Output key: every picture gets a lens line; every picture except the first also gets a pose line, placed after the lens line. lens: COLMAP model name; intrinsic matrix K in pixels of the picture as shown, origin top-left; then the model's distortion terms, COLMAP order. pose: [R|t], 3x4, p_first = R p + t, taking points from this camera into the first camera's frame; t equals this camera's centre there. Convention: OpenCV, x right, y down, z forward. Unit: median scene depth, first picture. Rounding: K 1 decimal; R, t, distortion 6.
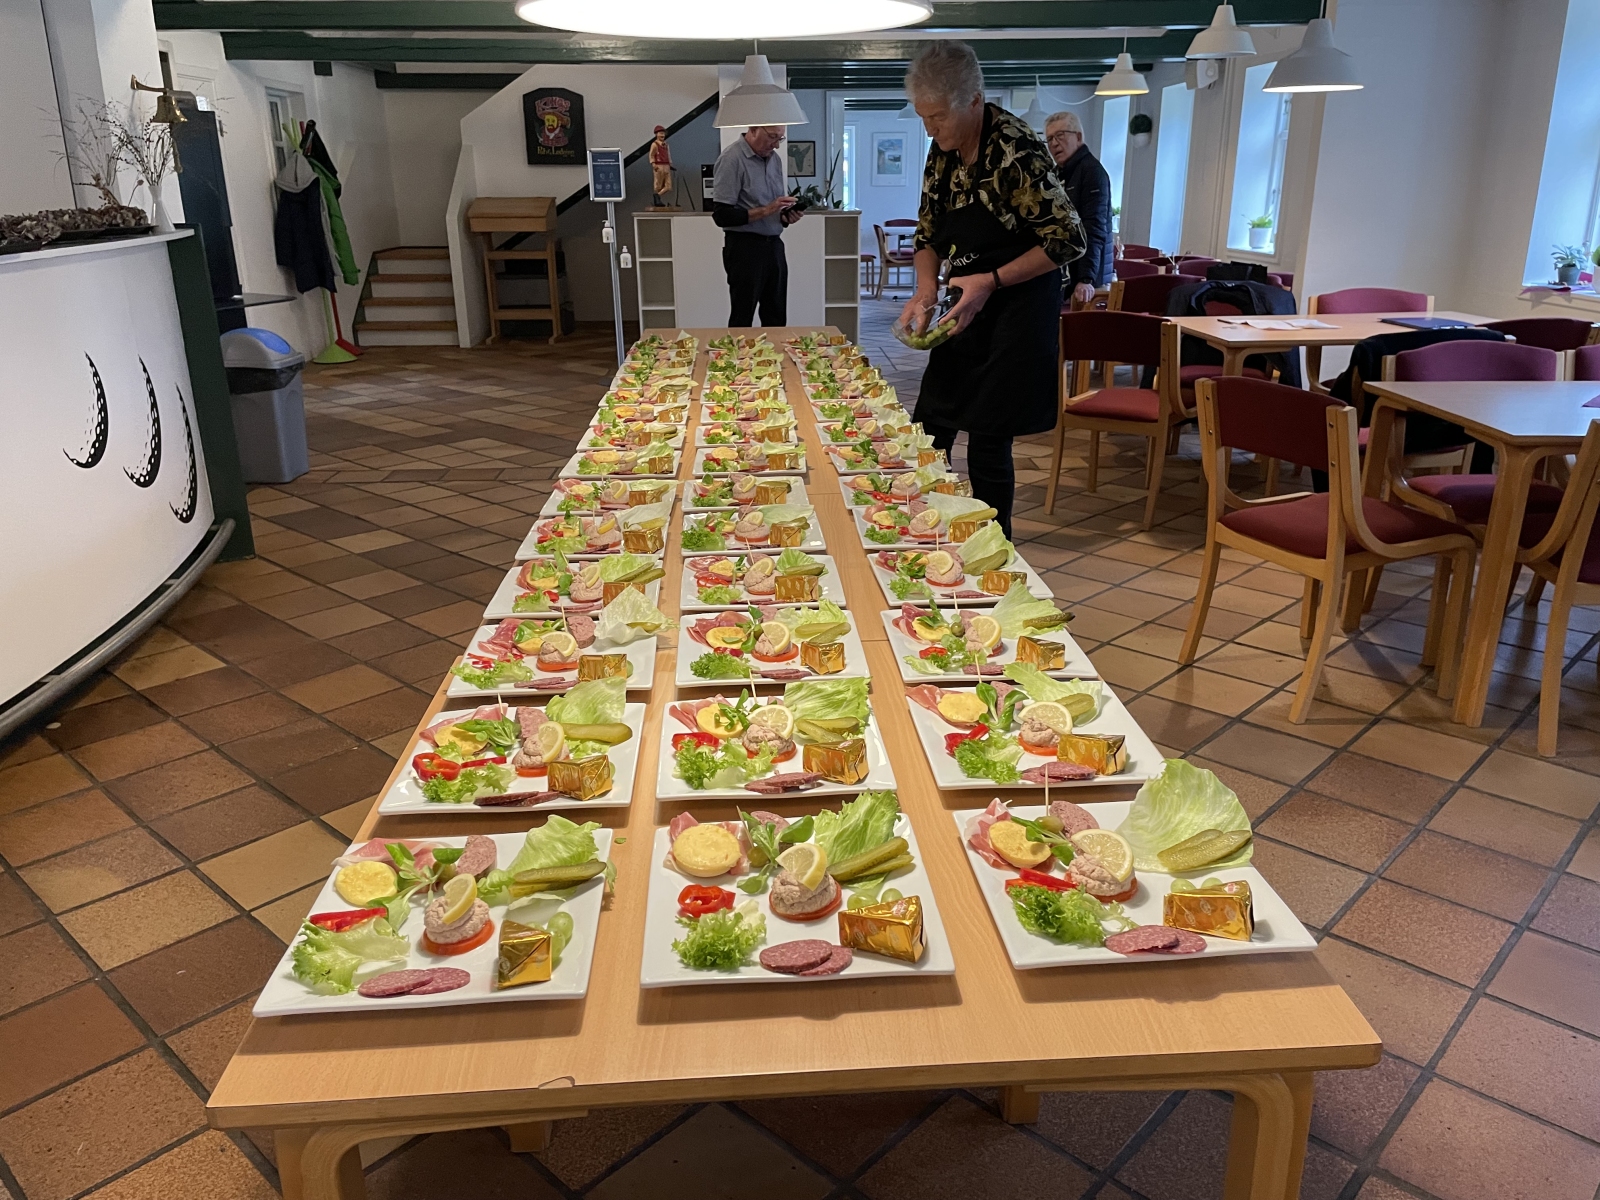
lens RADIAL K [[1208.2, 0, 800.0], [0, 1208.2, 600.0], [0, 0, 1]] dist [-0.107670, -0.000954]
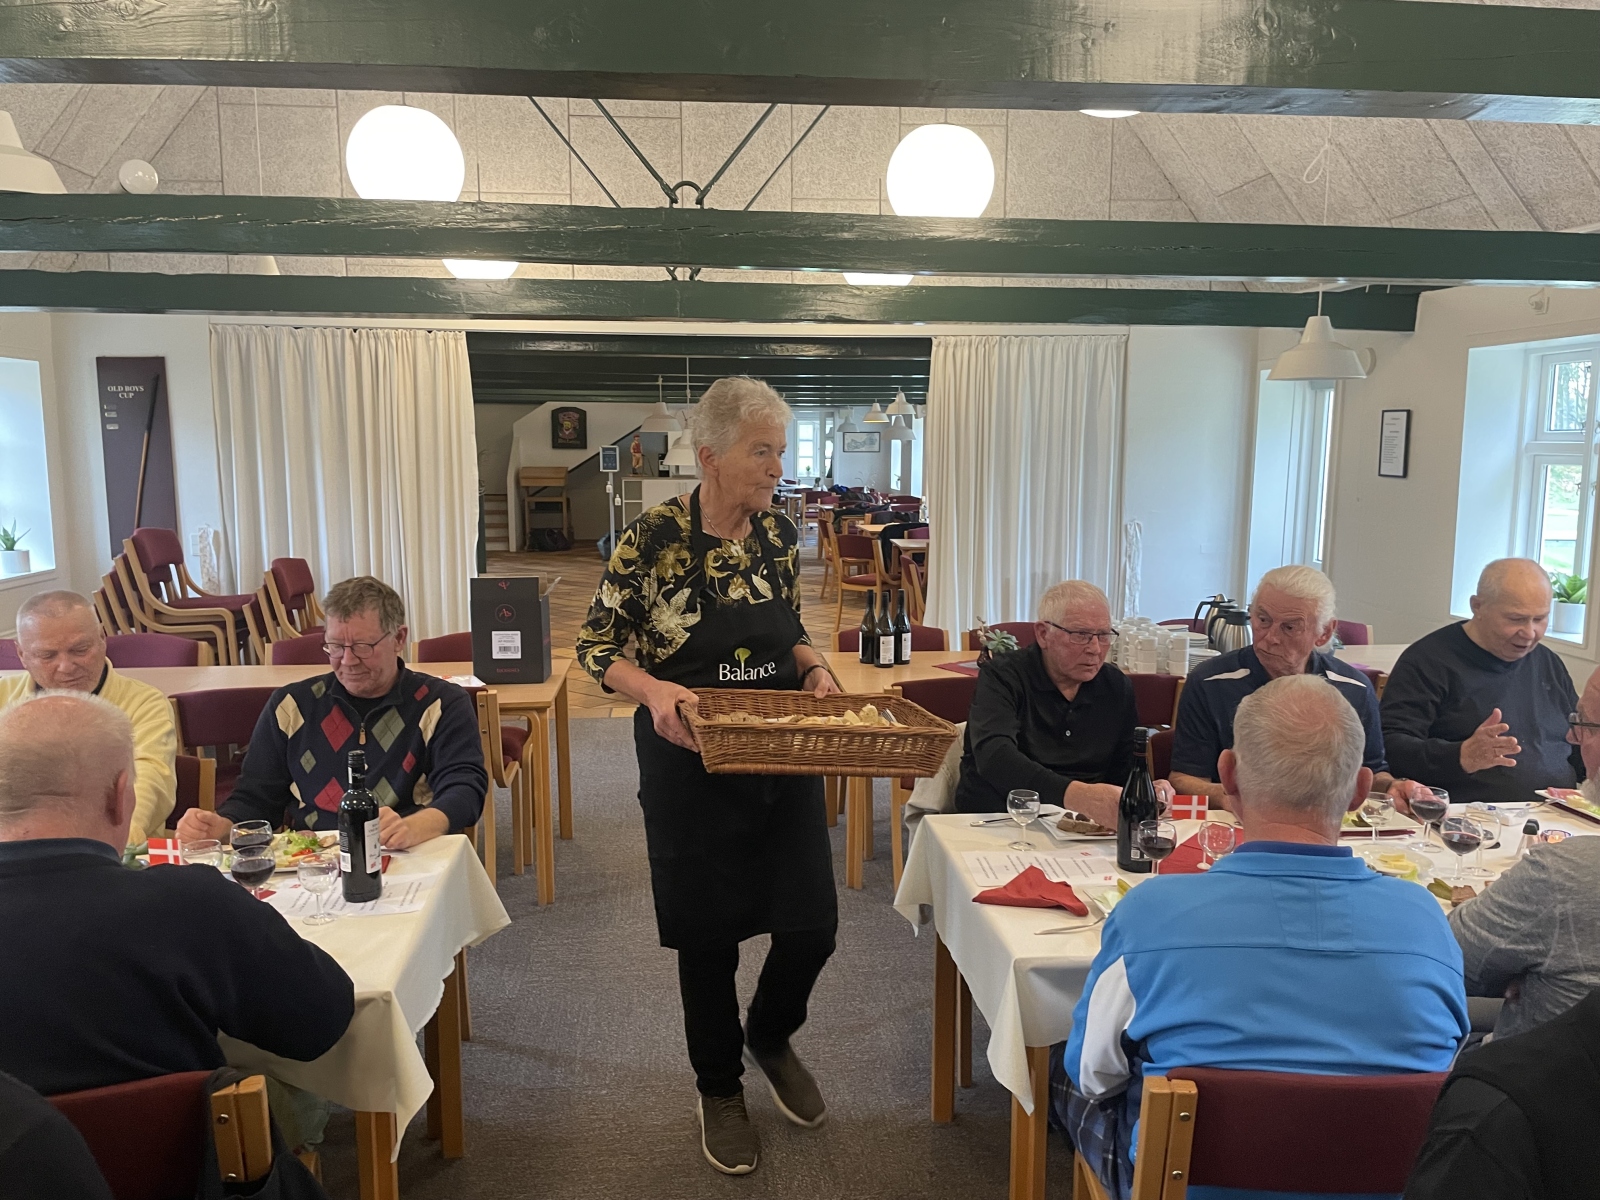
lens RADIAL K [[1243.4, 0, 800.0], [0, 1243.4, 600.0], [0, 0, 1]] dist [0.020779, -0.002307]
pose [[0.997798, -0.010071, 0.065561, 0.012198], [0.023313, 0.978592, -0.204487, 0.238495], [-0.062099, 0.205565, 0.976671, -0.781774]]
